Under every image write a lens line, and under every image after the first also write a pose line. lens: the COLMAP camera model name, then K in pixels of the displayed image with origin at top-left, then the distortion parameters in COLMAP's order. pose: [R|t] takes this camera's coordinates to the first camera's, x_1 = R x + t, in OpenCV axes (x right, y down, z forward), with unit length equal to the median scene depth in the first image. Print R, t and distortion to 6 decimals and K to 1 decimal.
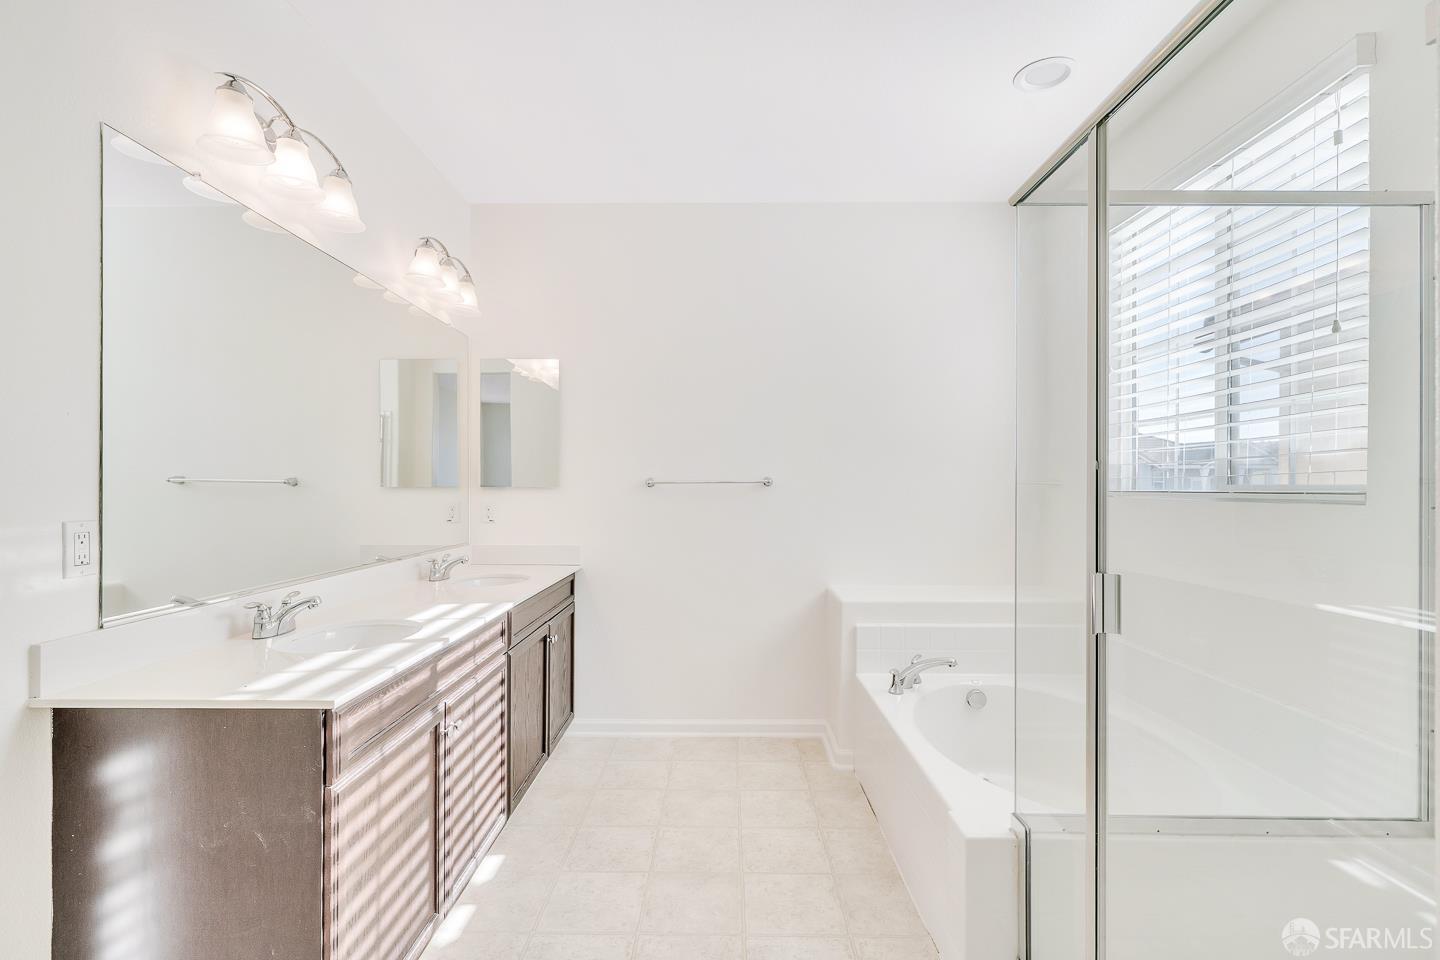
lens RADIAL K [[684.9, 0, 714.6], [0, 684.9, 482.9], [0, 0, 1]] dist [0.001470, 0.000609]
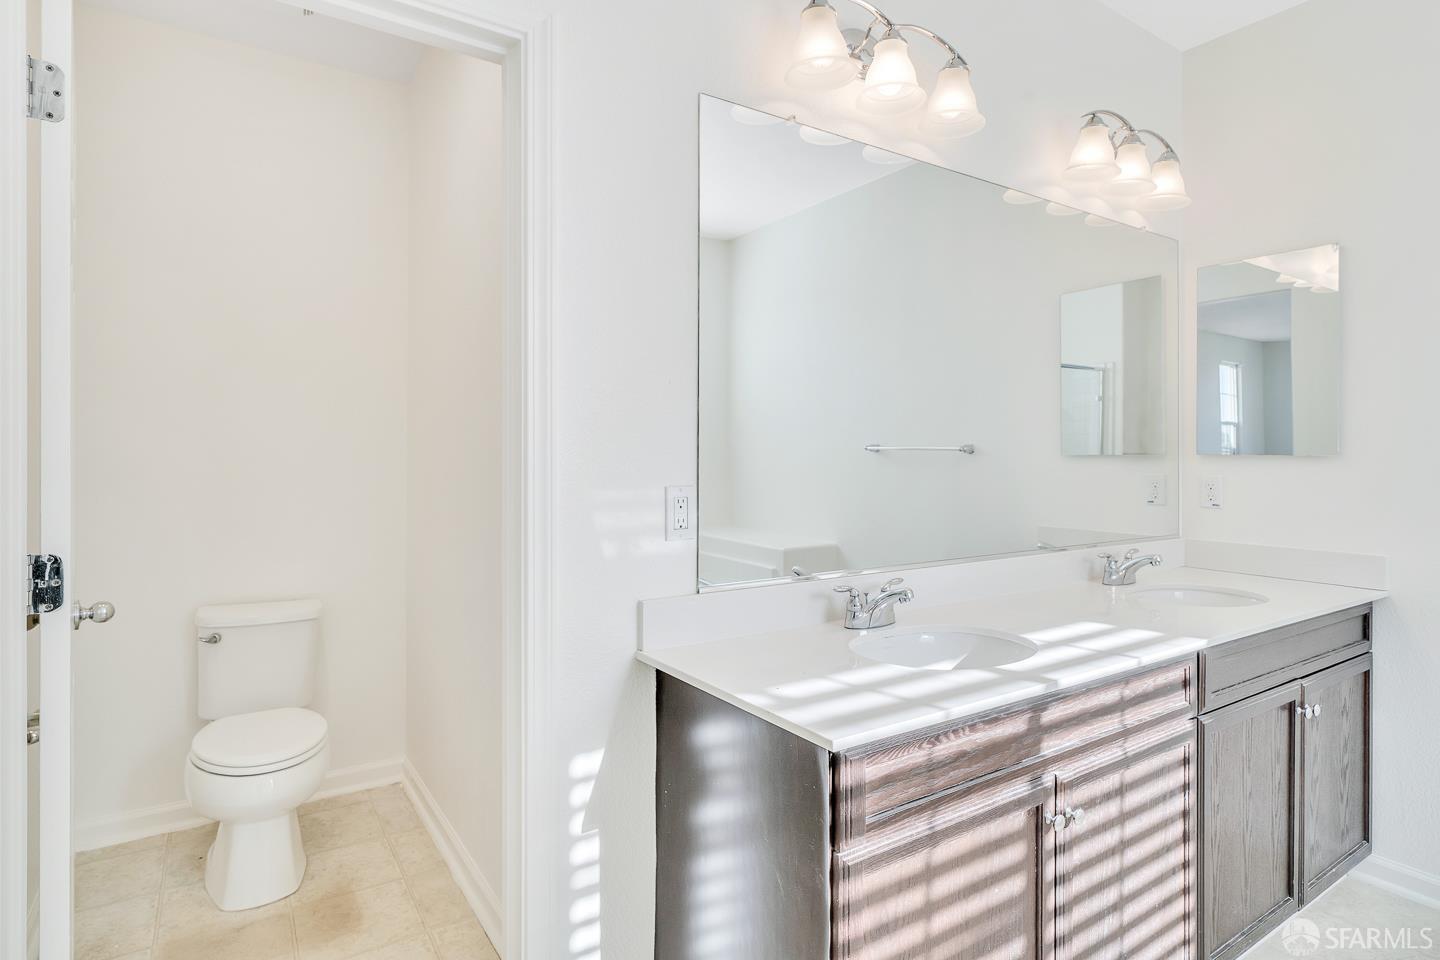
lens RADIAL K [[772.5, 0, 695.3], [0, 772.5, 454.1], [0, 0, 1]] dist [-0.000869, 0.005881]
pose [[0.557647, -0.000746, -0.830078, 0.036455], [0.003120, 0.999994, 0.001198, 0.004085], [0.830073, -0.003258, 0.557646, 0.258825]]
